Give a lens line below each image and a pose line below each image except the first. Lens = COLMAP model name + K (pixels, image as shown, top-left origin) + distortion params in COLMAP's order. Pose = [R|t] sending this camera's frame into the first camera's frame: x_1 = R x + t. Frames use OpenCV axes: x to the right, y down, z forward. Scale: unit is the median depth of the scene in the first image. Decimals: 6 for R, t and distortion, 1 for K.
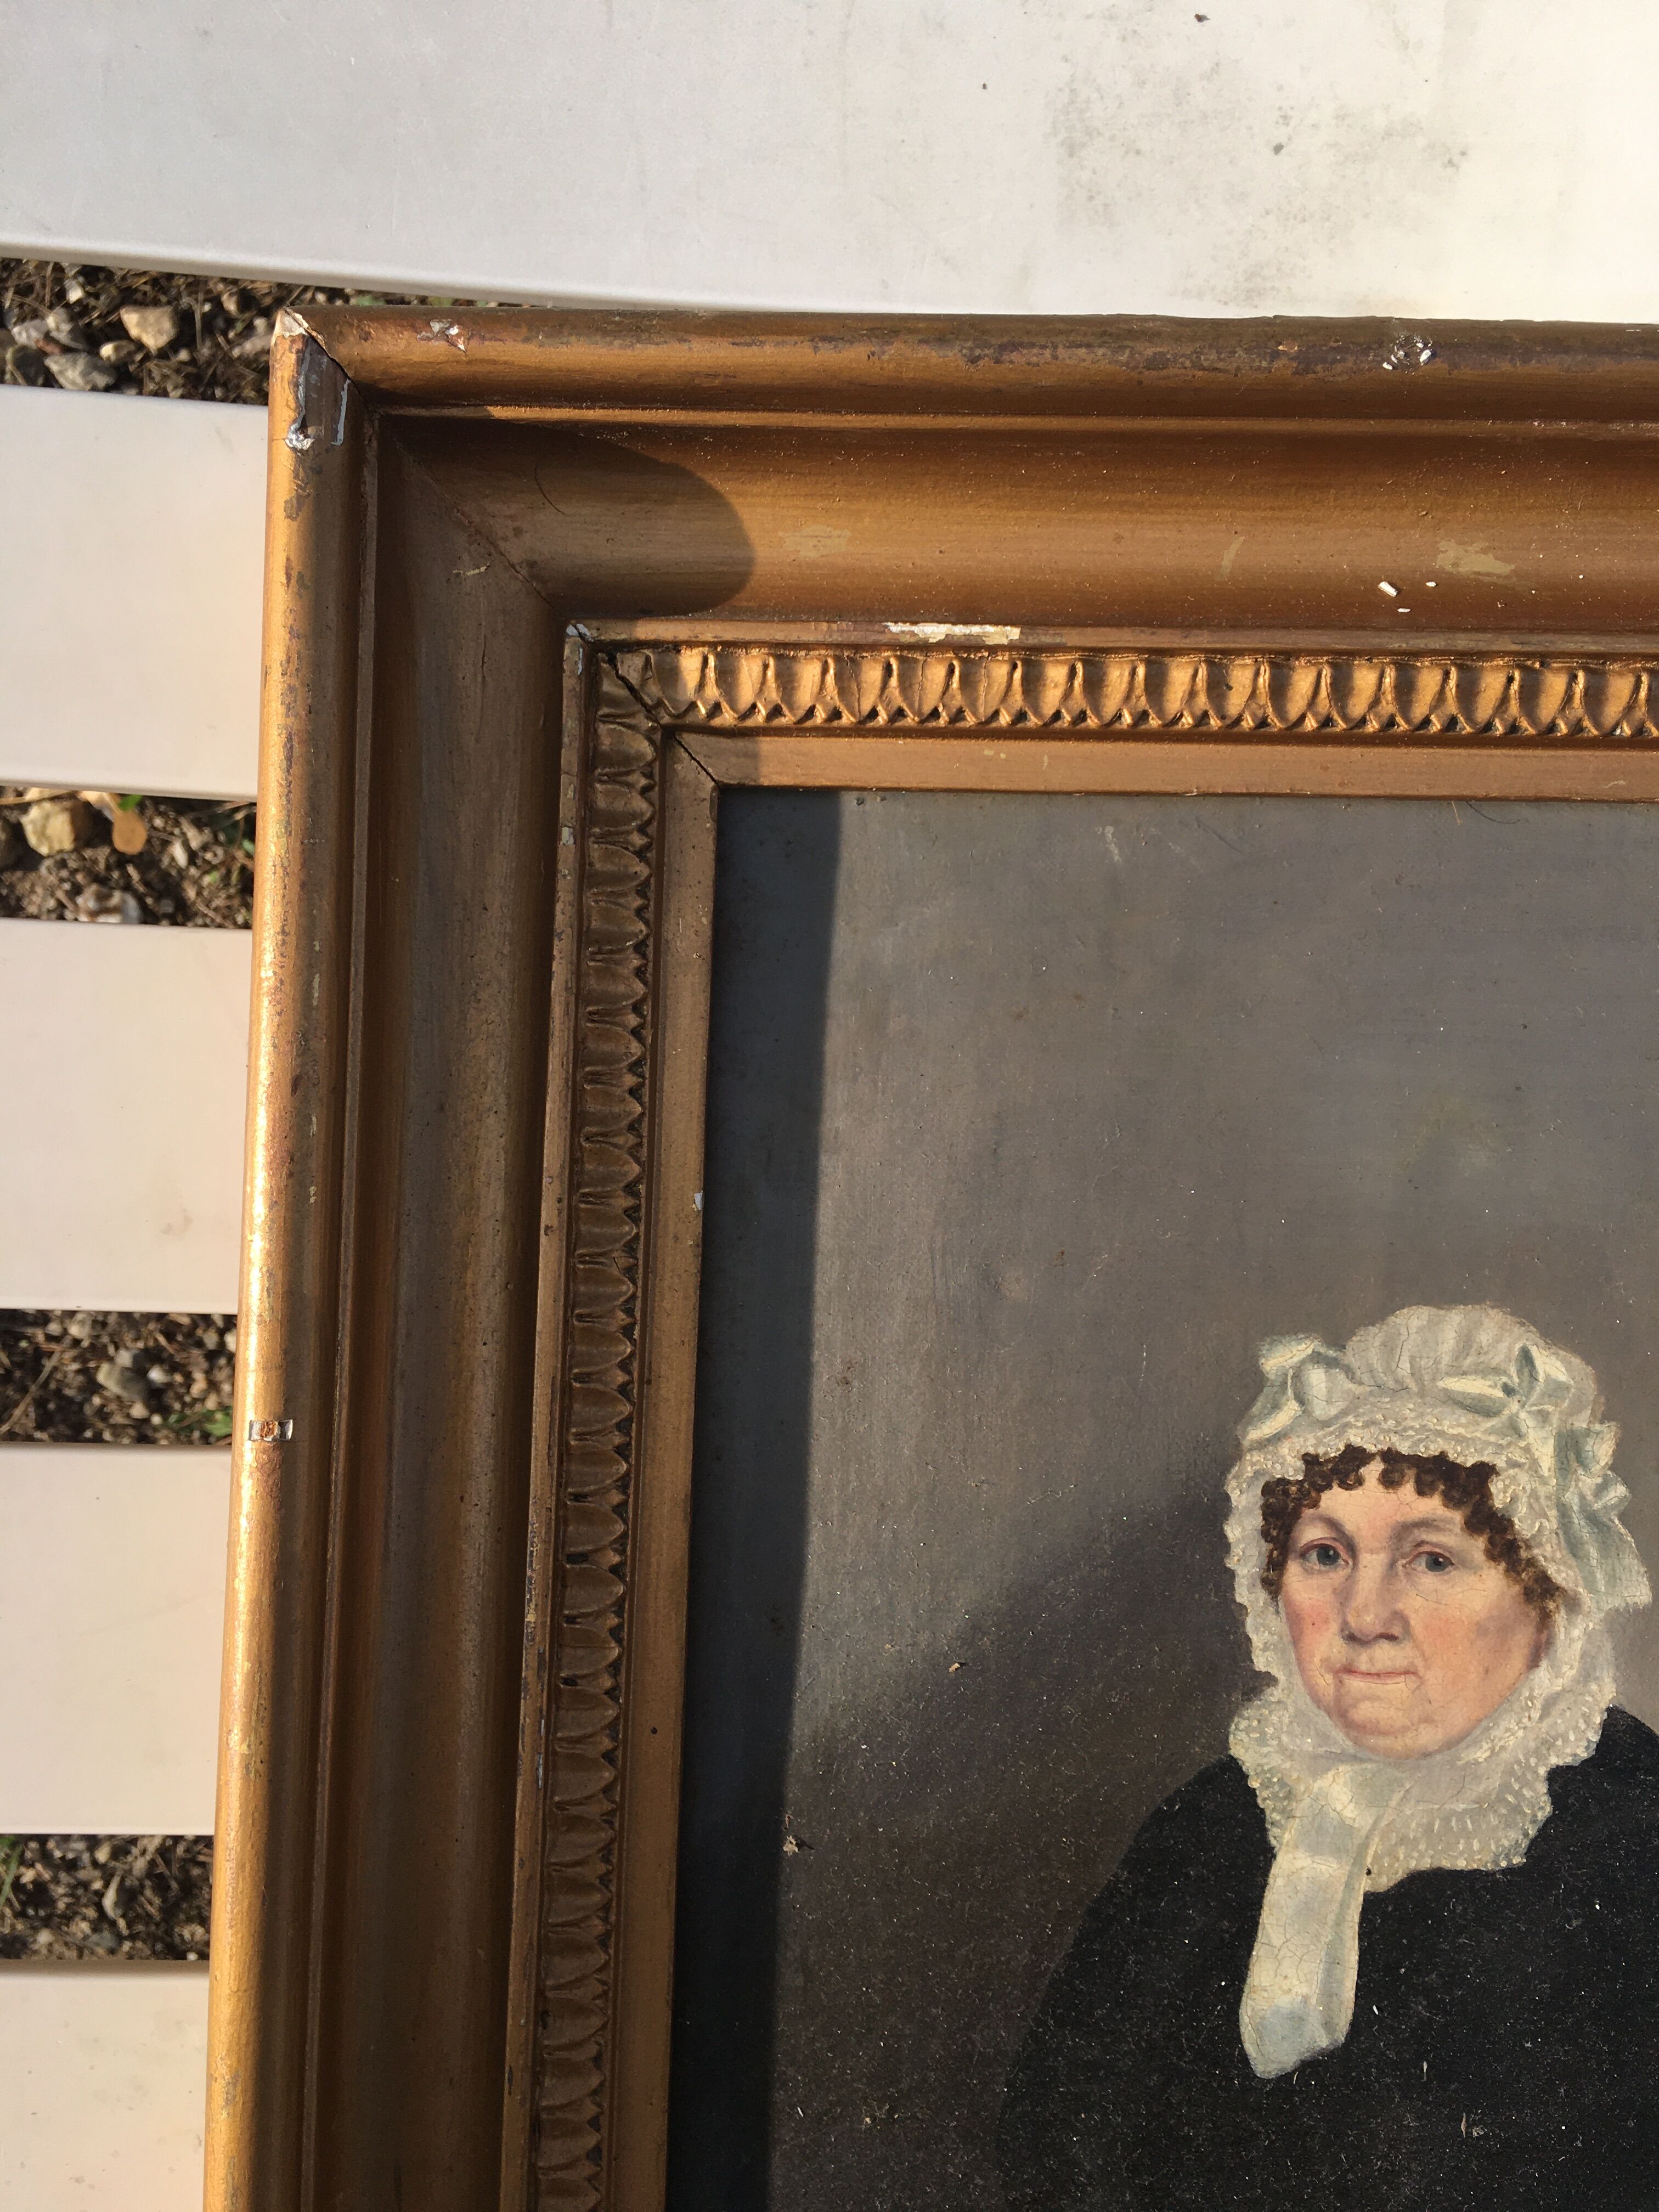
lens RADIAL K [[1890.3, 0, 822.9], [0, 1890.3, 1089.2], [0, 0, 1]] dist [0.058987, -0.128487]
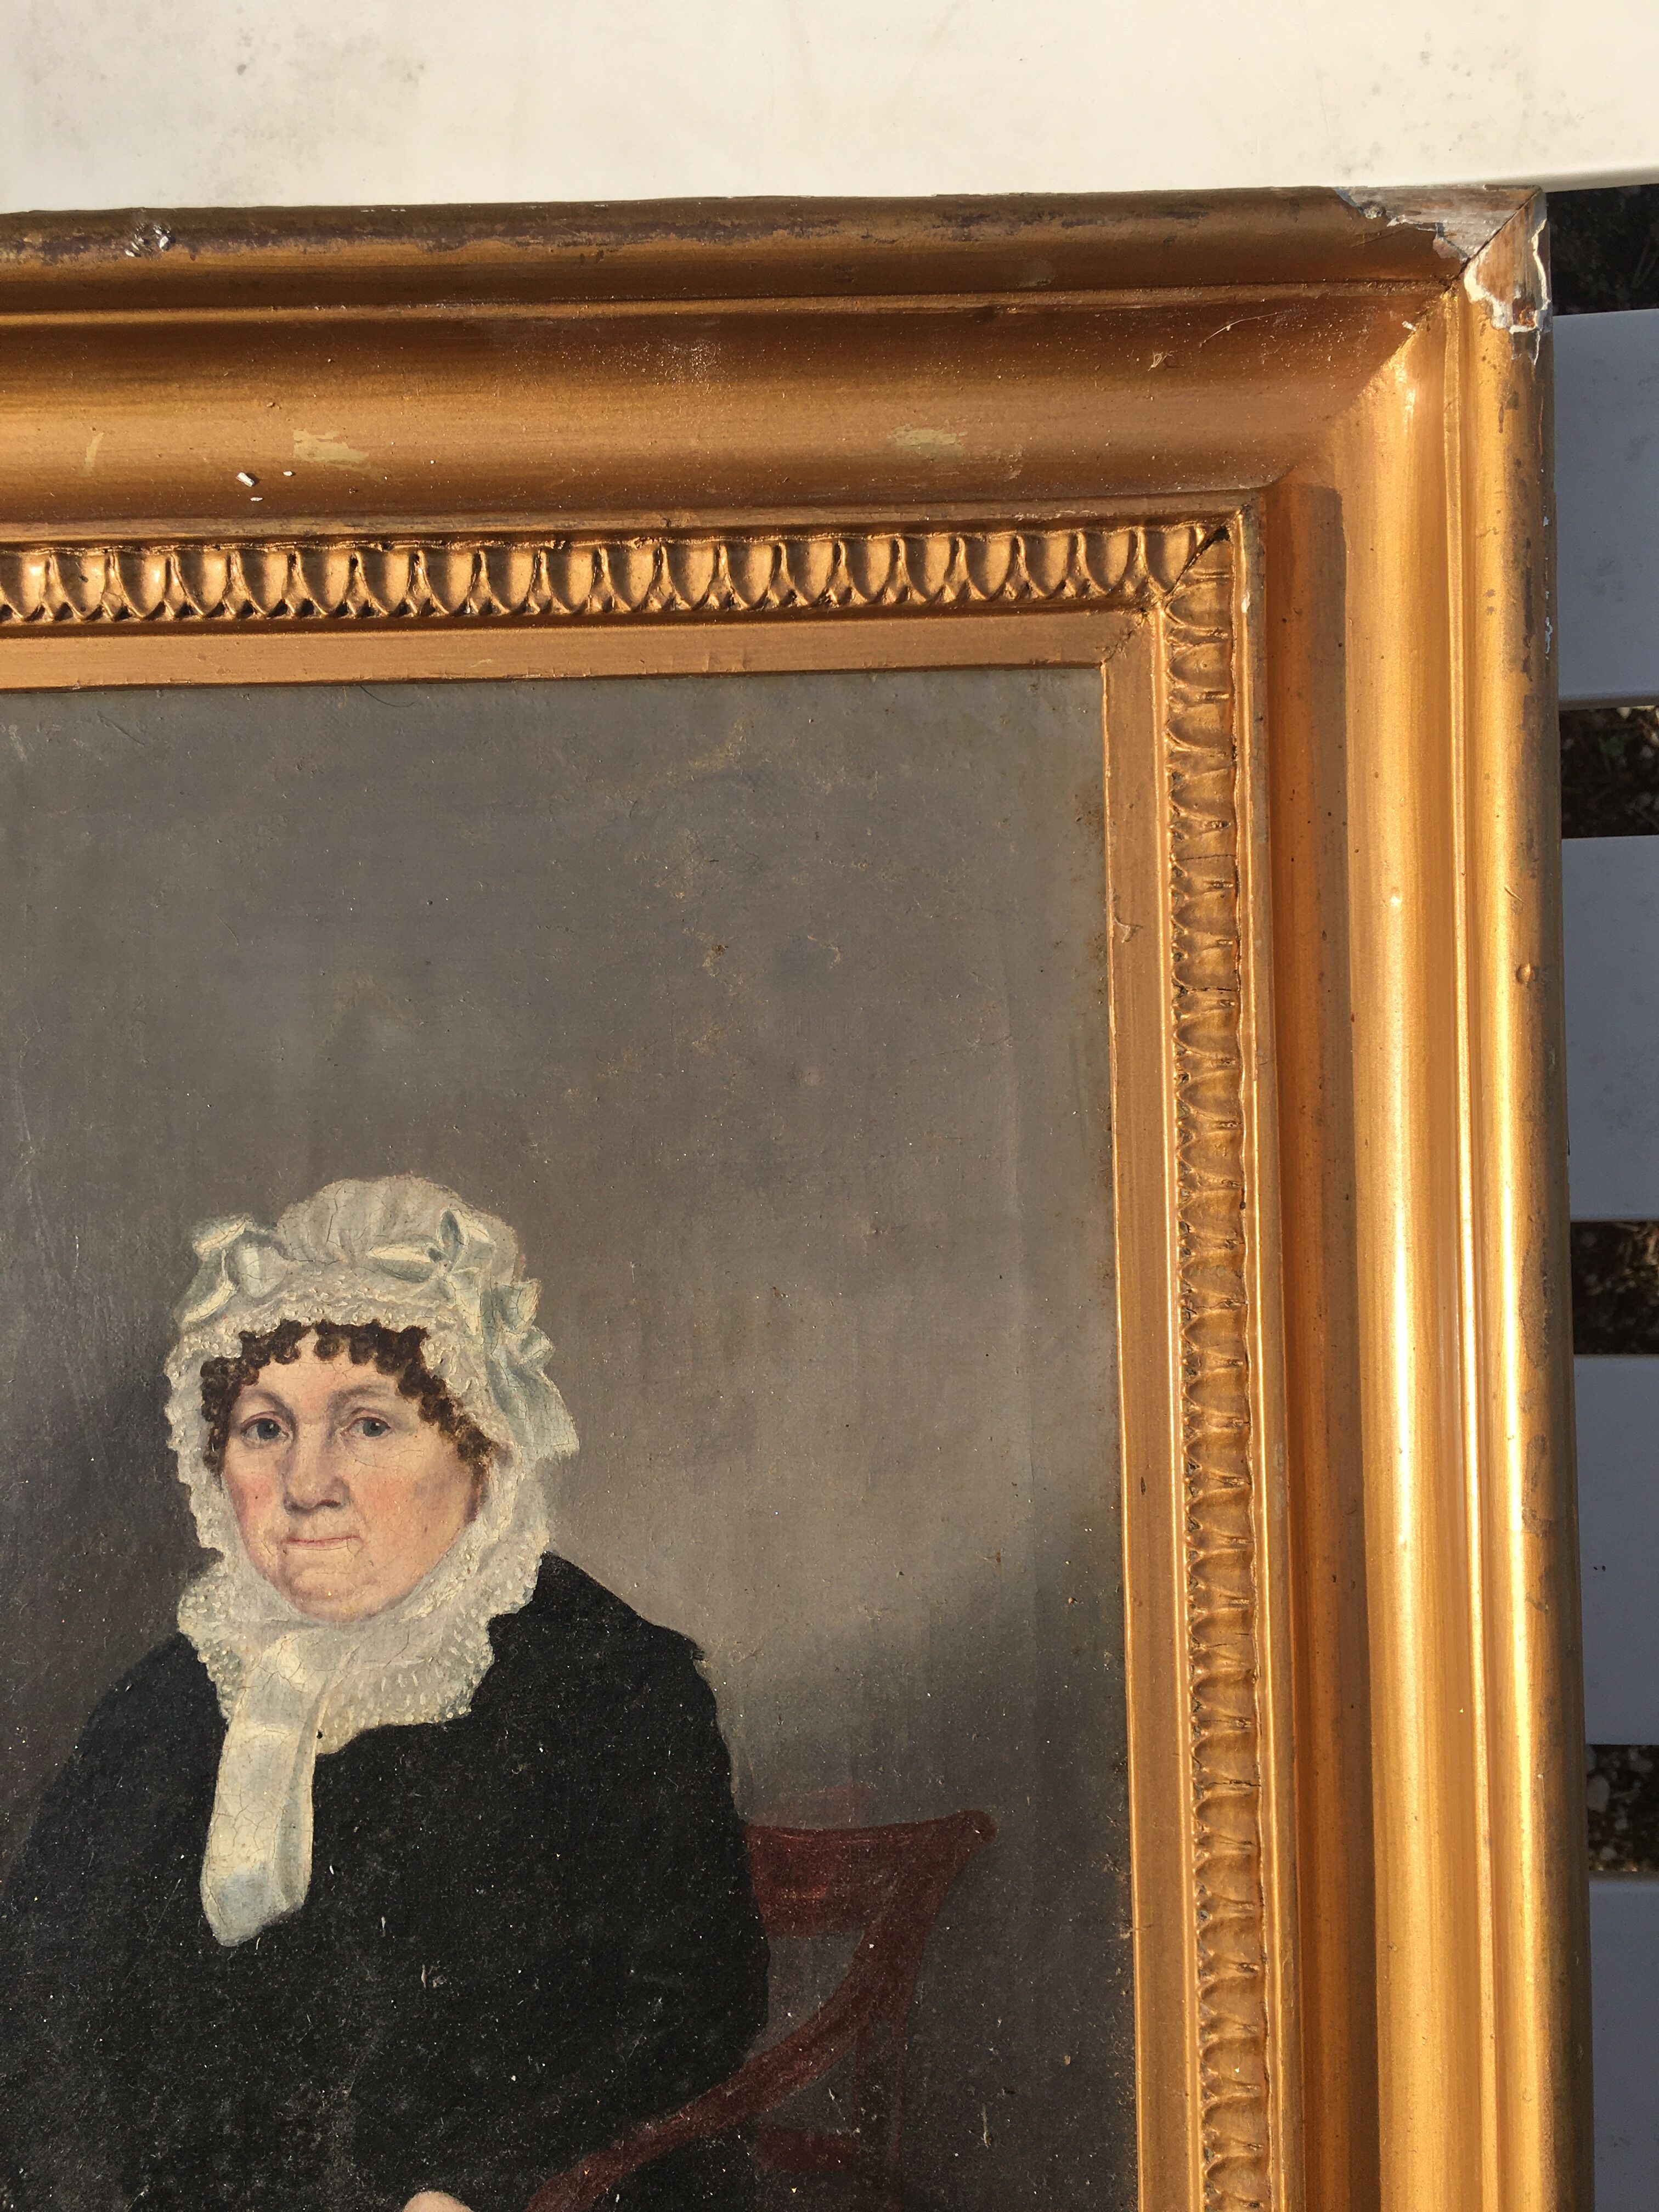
lens RADIAL K [[1890.3, 0, 837.1], [0, 1890.3, 1090.4], [0, 0, 1]] dist [0.058987, -0.128487]
pose [[0.995079, -0.056963, 0.081070, 0.499712], [0.057264, 0.998358, -0.001387, 0.082851], [-0.080858, 0.006022, 0.996707, -0.043676]]
